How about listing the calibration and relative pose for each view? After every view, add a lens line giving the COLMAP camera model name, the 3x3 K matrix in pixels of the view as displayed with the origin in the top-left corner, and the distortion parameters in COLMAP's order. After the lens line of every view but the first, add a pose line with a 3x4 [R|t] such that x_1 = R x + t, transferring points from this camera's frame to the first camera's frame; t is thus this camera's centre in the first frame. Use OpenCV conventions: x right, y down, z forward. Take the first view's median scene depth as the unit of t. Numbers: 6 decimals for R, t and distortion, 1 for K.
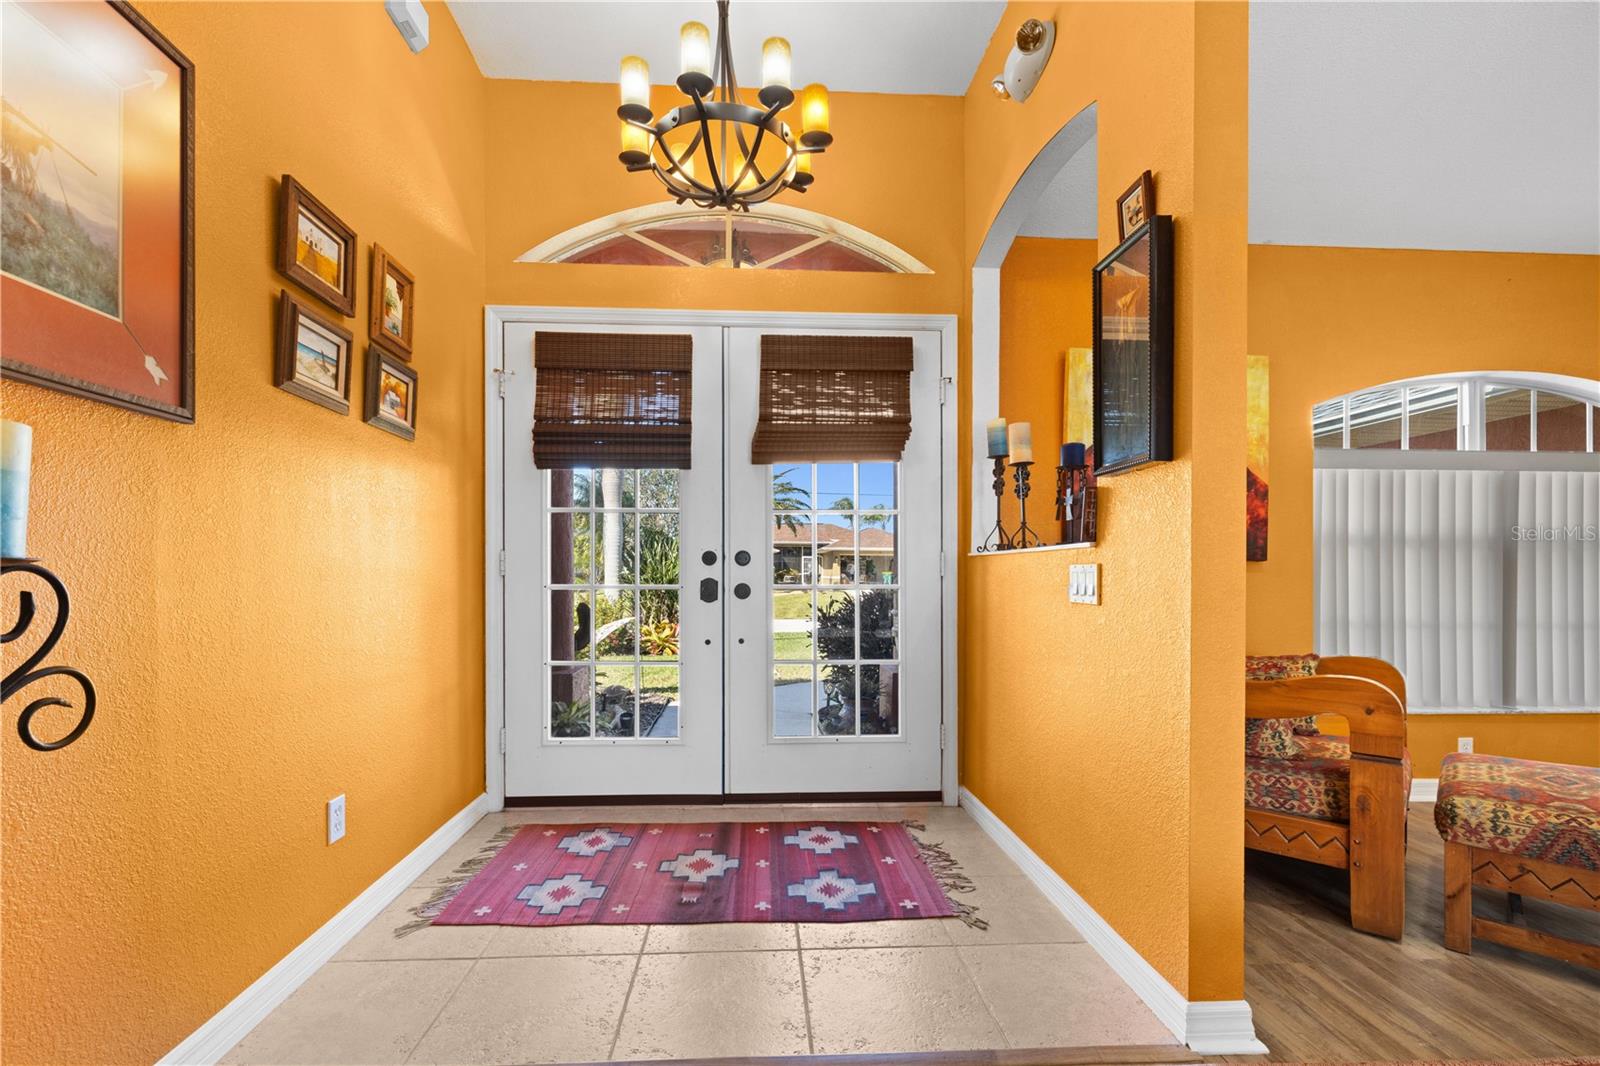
lens RADIAL K [[704.3, 0, 784.1], [0, 704.3, 565.3], [0, 0, 1]] dist [0.001314, -0.000472]
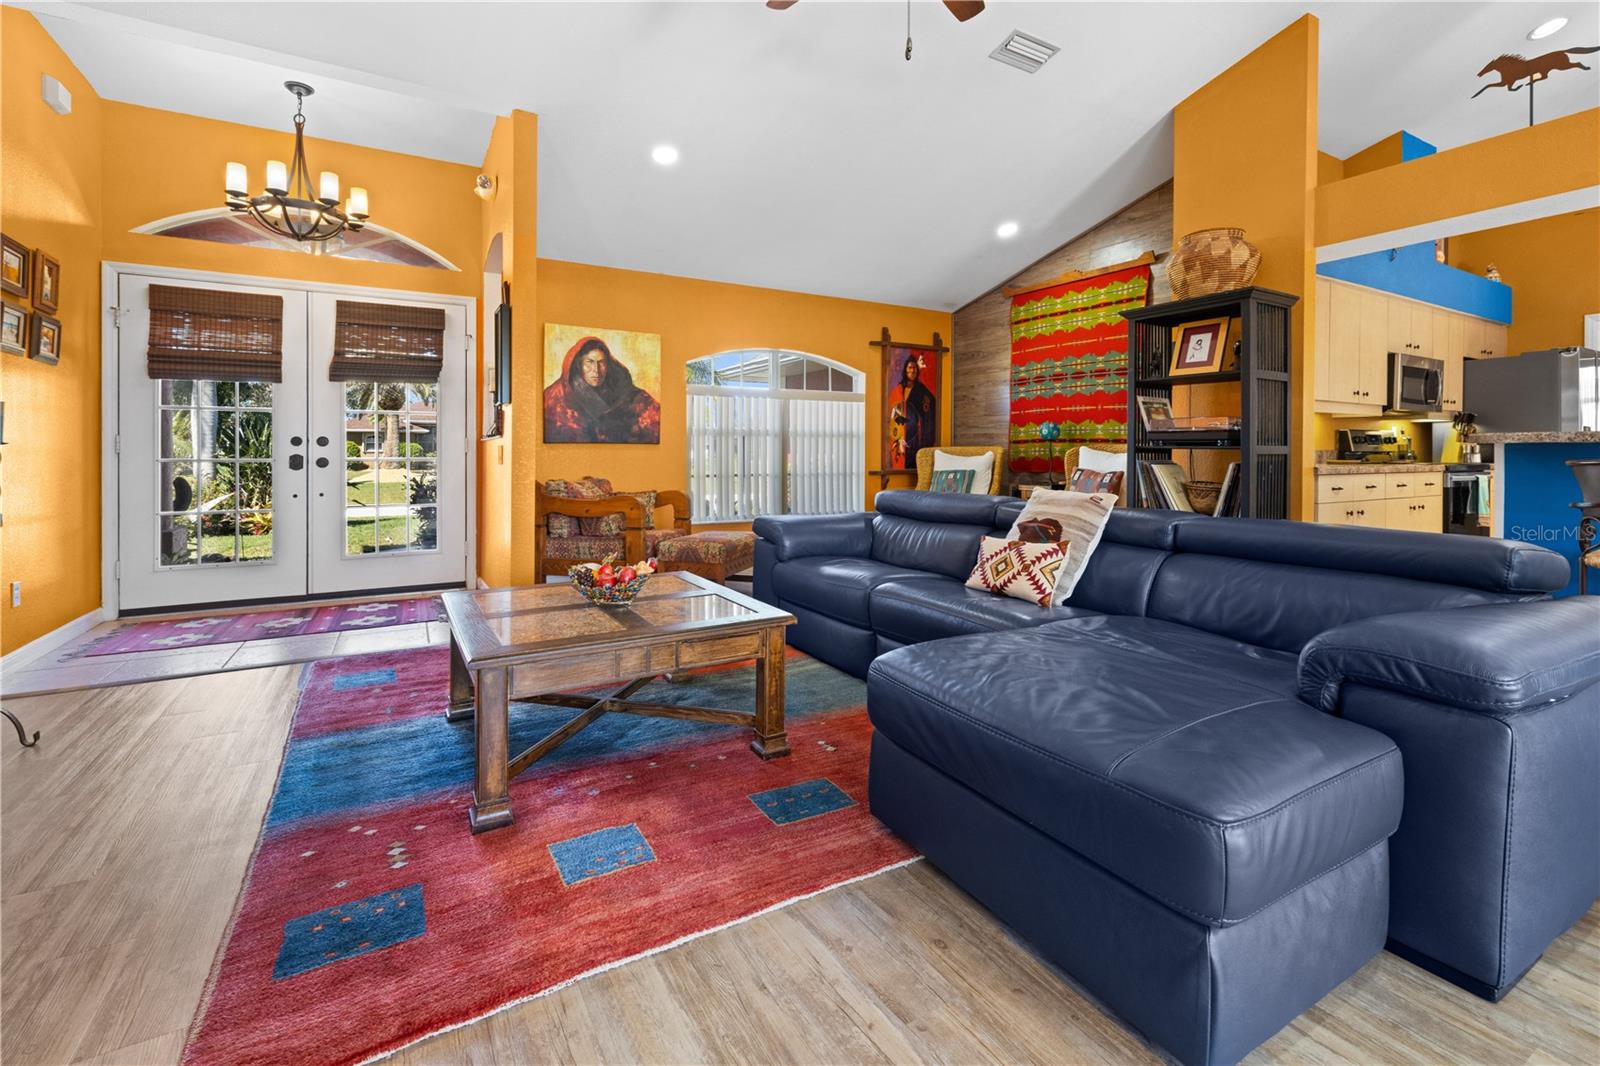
lens RADIAL K [[704.3, 0, 805.3], [0, 704.3, 447.6], [0, 0, 1]] dist [0.001314, -0.000472]
pose [[0.889675, 0.001493, 0.456592, 0.183015], [-0.001967, 0.999998, 0.000564, 0.000517], [-0.456590, -0.001400, 0.889676, -0.891385]]
